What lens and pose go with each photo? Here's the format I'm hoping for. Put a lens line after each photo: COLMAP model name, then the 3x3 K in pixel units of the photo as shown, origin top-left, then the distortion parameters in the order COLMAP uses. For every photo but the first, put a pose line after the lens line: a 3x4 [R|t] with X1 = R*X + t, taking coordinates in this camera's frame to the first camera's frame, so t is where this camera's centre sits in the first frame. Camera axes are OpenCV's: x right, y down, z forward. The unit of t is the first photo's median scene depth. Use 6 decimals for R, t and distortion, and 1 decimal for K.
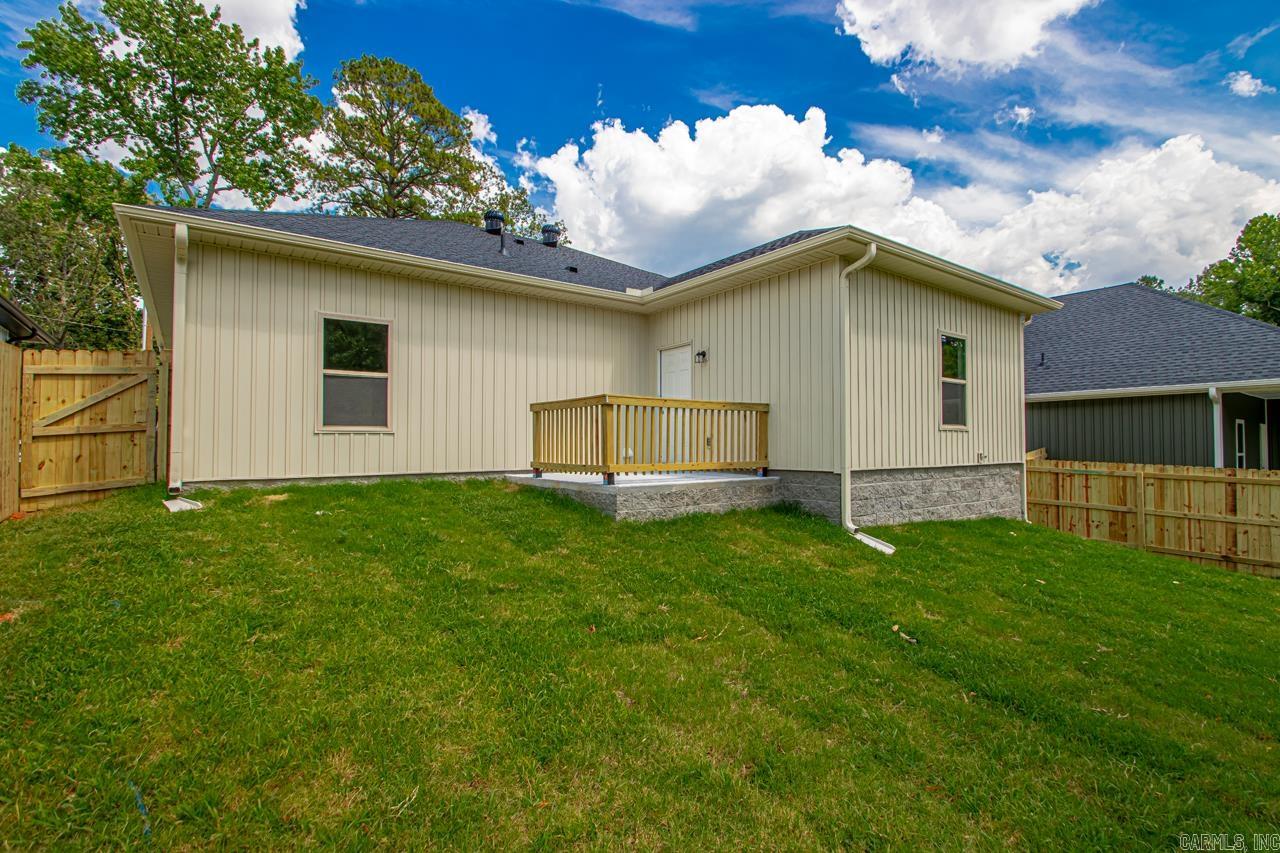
lens RADIAL K [[603.5, 0, 649.8], [0, 603.5, 433.0], [0, 0, 1]] dist [0.023963, -0.007161]
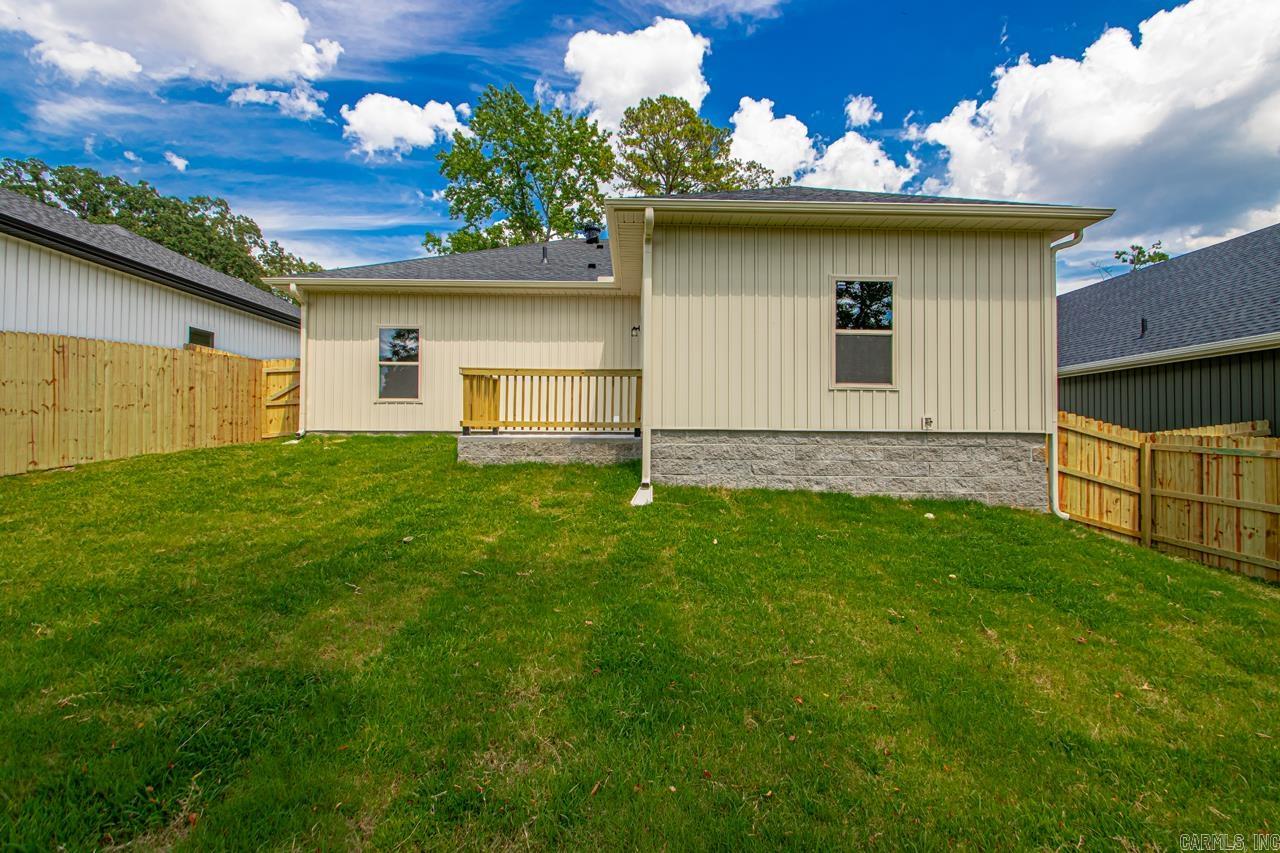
lens RADIAL K [[603.5, 0, 653.0], [0, 603.5, 424.9], [0, 0, 1]] dist [0.023963, -0.007161]
pose [[0.817774, 0.001855, -0.575537, 0.239432], [-0.001017, 0.999998, 0.001778, 0.013849], [0.575539, -0.000869, 0.817774, 0.038049]]
